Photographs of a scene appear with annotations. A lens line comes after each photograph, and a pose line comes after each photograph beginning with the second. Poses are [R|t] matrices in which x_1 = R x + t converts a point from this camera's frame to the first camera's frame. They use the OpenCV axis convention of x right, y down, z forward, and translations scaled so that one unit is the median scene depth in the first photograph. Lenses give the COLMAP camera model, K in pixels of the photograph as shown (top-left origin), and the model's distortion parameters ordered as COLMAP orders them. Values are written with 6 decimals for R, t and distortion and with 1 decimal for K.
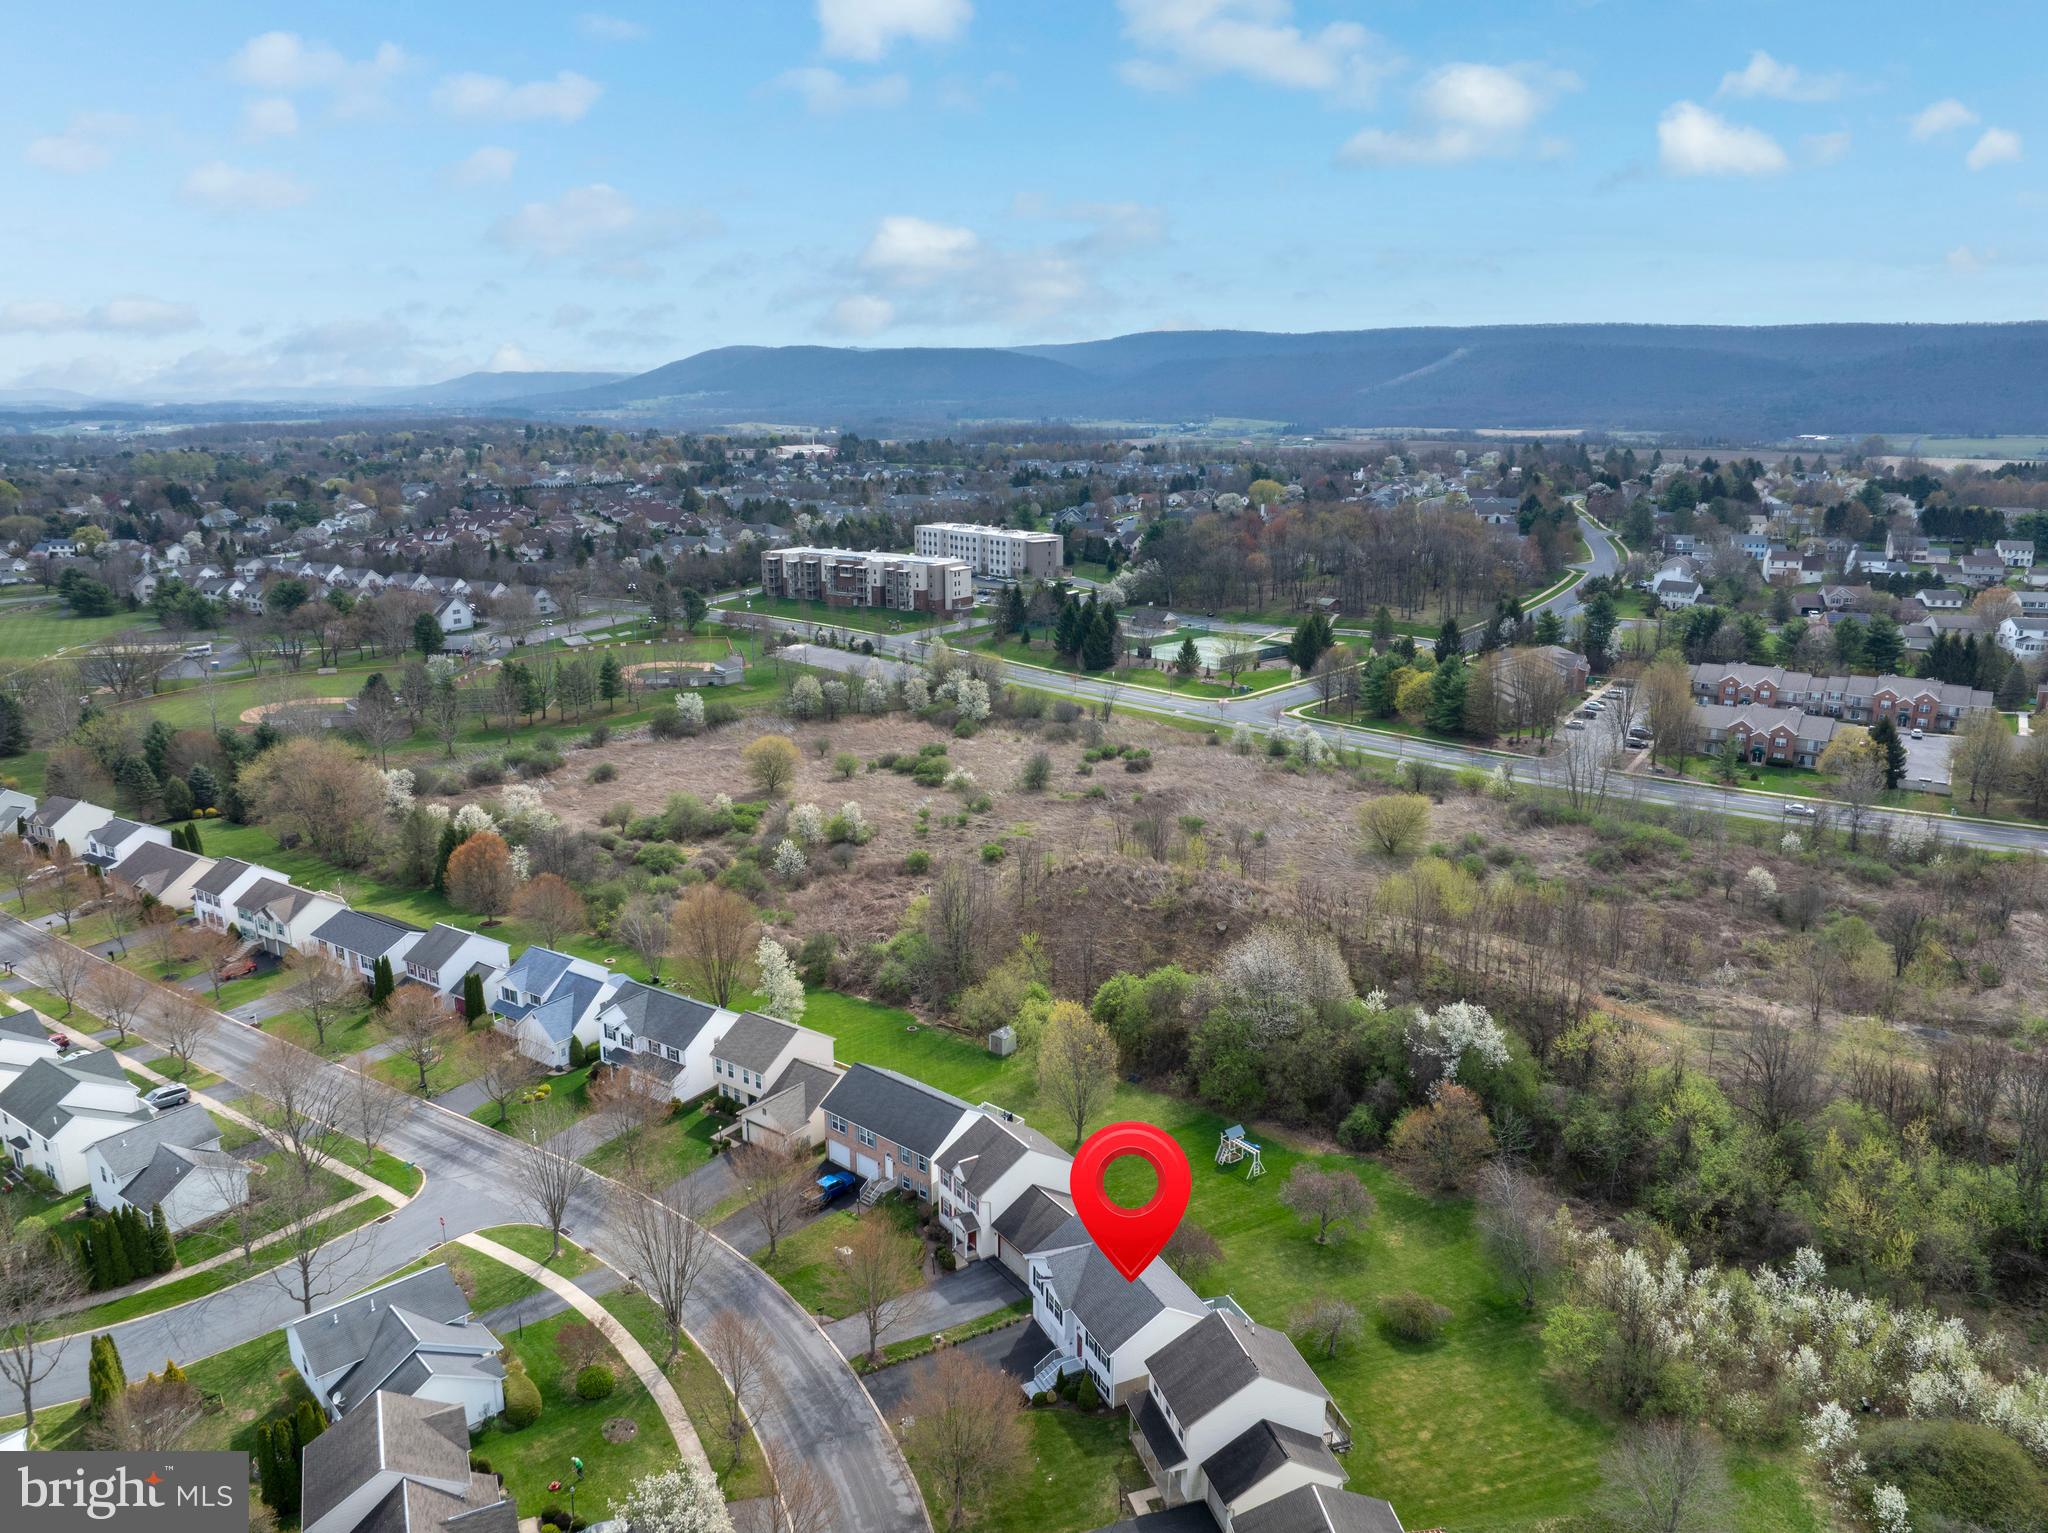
lens RADIAL K [[1446.1, 0, 1030.2], [0, 1446.1, 764.2], [0, 0, 1]] dist [-0.040922, 0.003947]
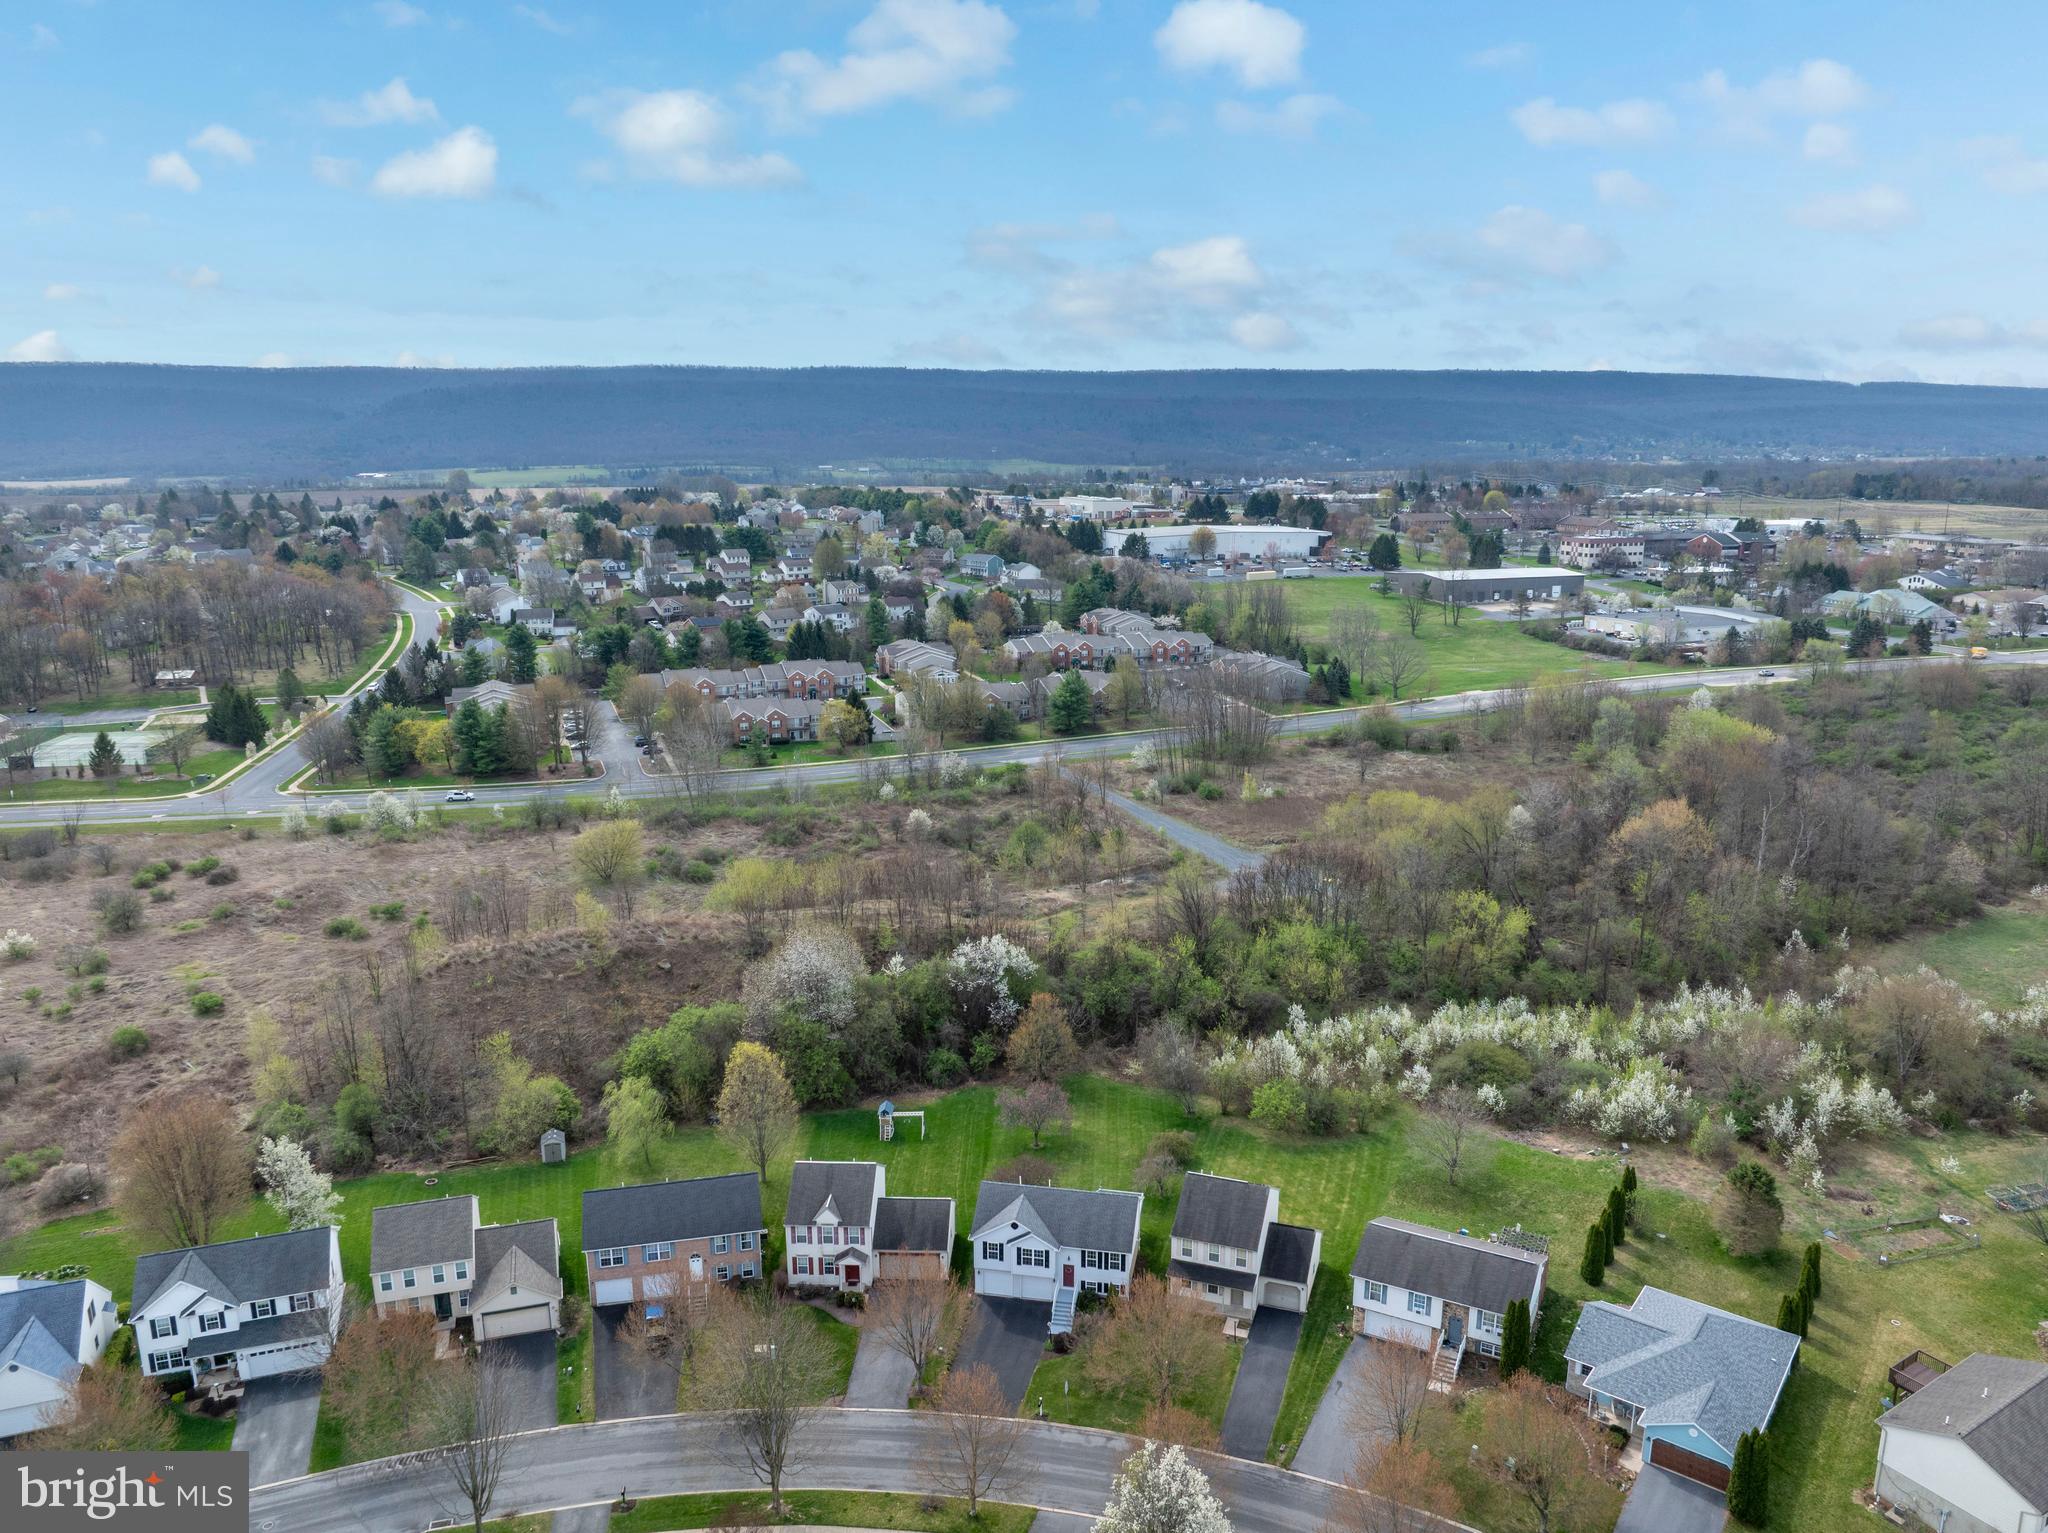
lens RADIAL K [[1446.1, 0, 1029.6], [0, 1446.1, 786.1], [0, 0, 1]] dist [-0.040922, 0.003947]
pose [[0.578815, -0.193090, 0.792268, -0.307935], [0.203250, 0.975060, 0.089150, -0.028812], [-0.789723, 0.109427, 0.603625, 0.115530]]
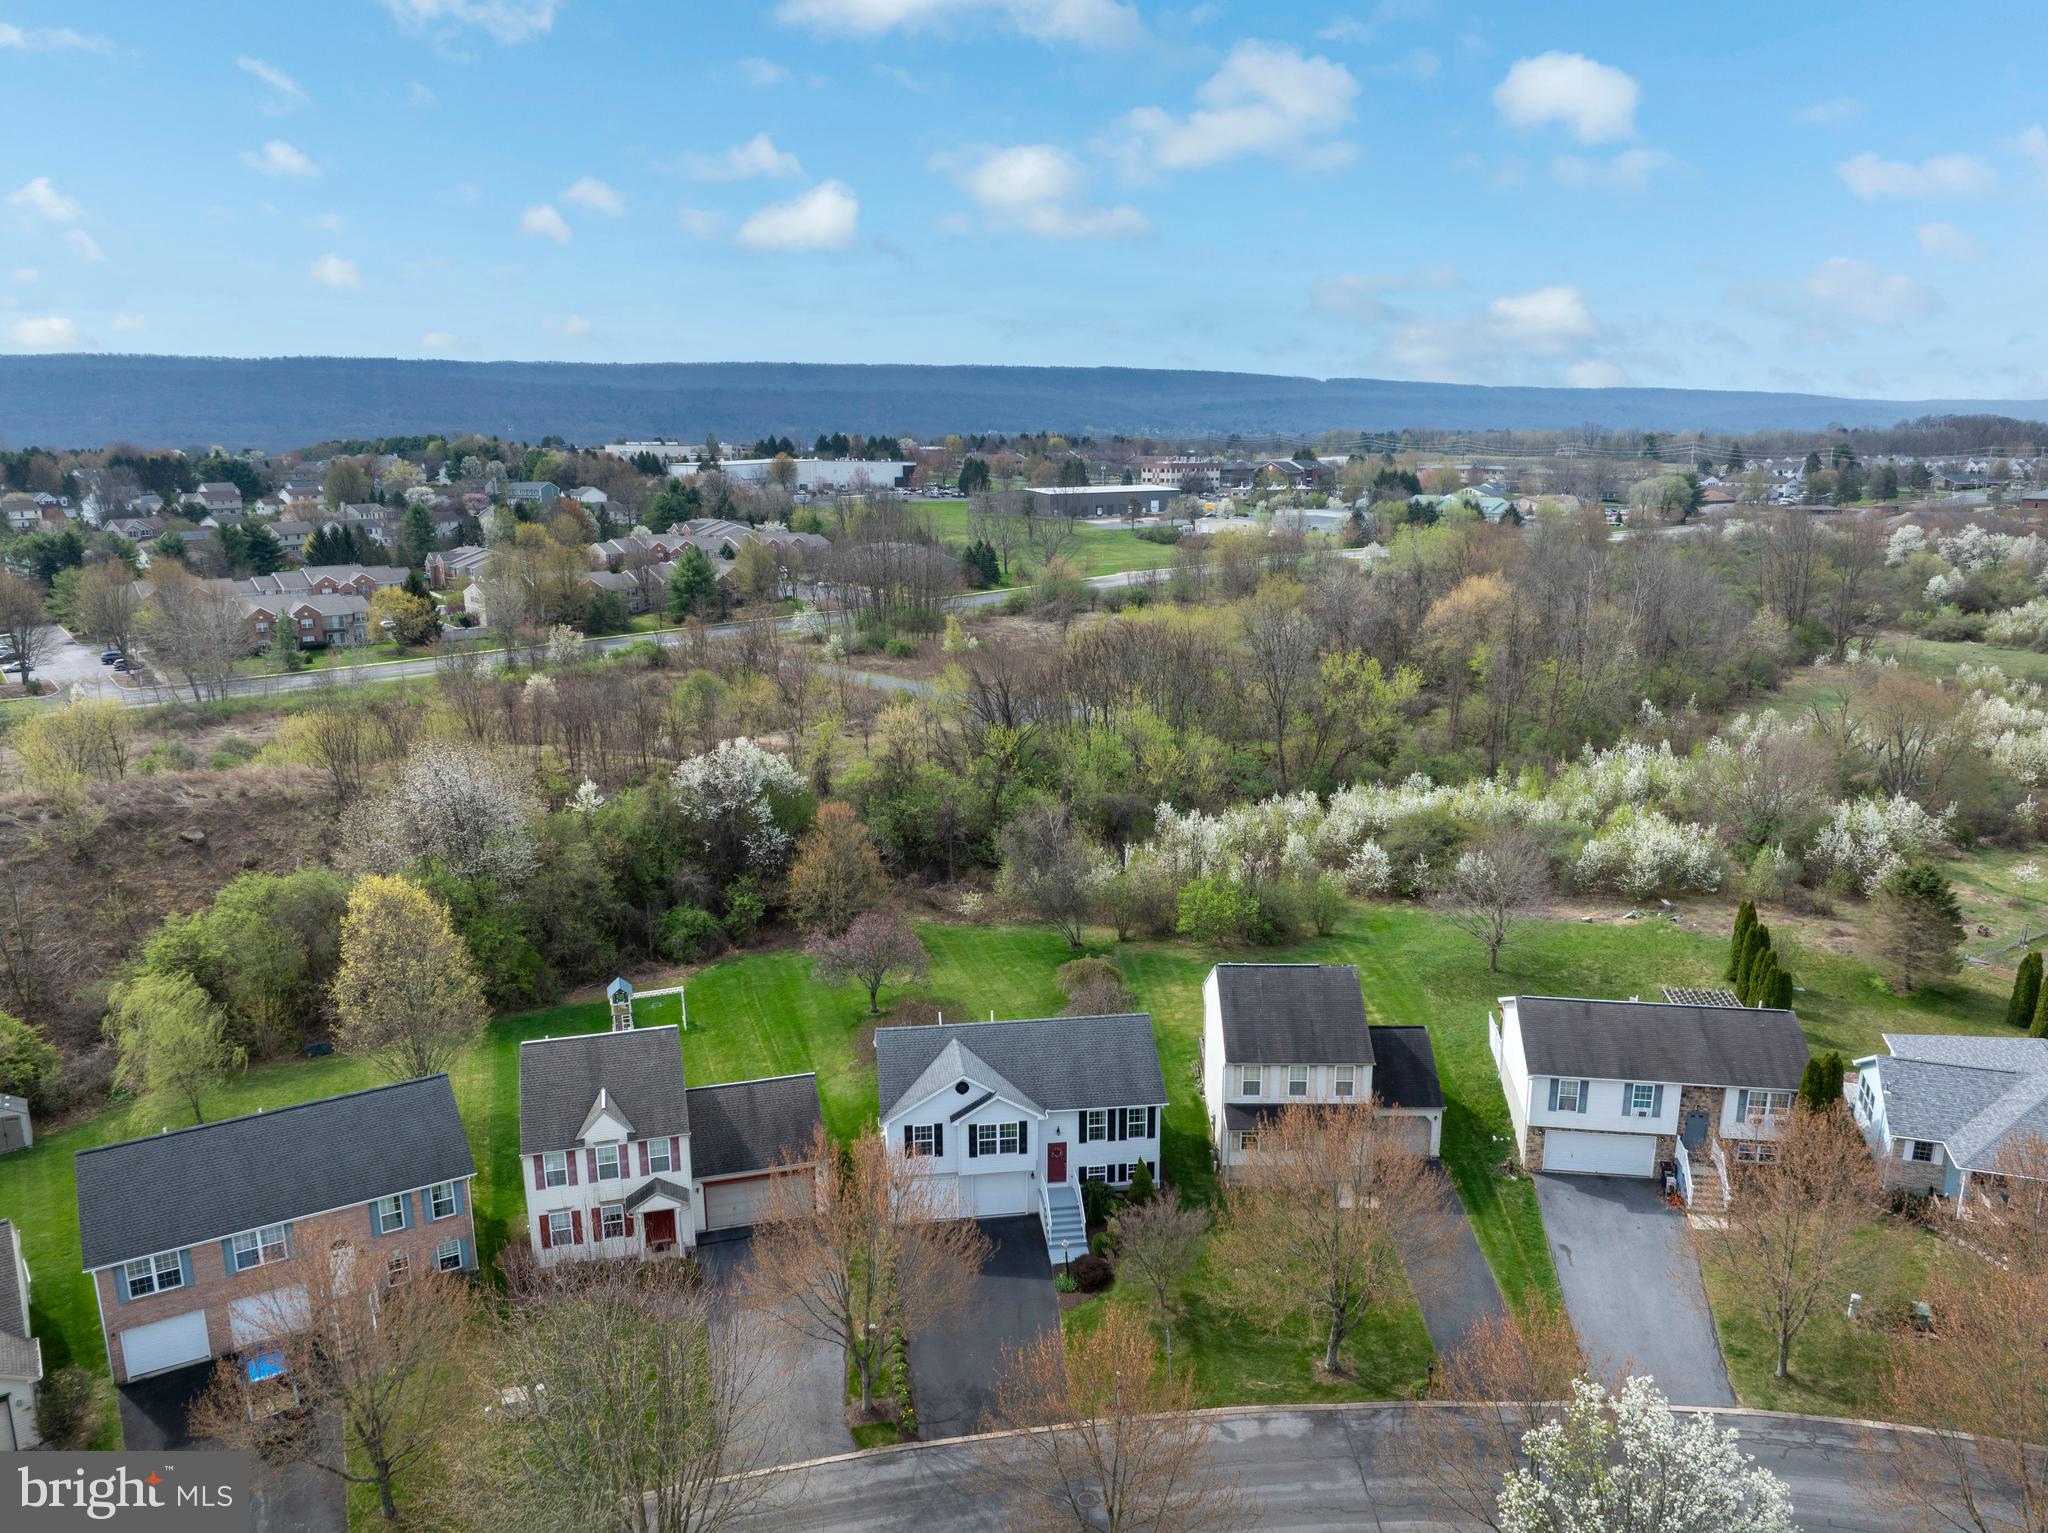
lens RADIAL K [[1446.1, 0, 1026.9], [0, 1446.1, 765.2], [0, 0, 1]] dist [-0.040922, 0.003947]
pose [[0.289245, -0.209110, 0.934136, -0.204964], [0.243102, 0.959902, 0.139604, 0.054336], [-0.925872, 0.186710, 0.328482, 0.294259]]
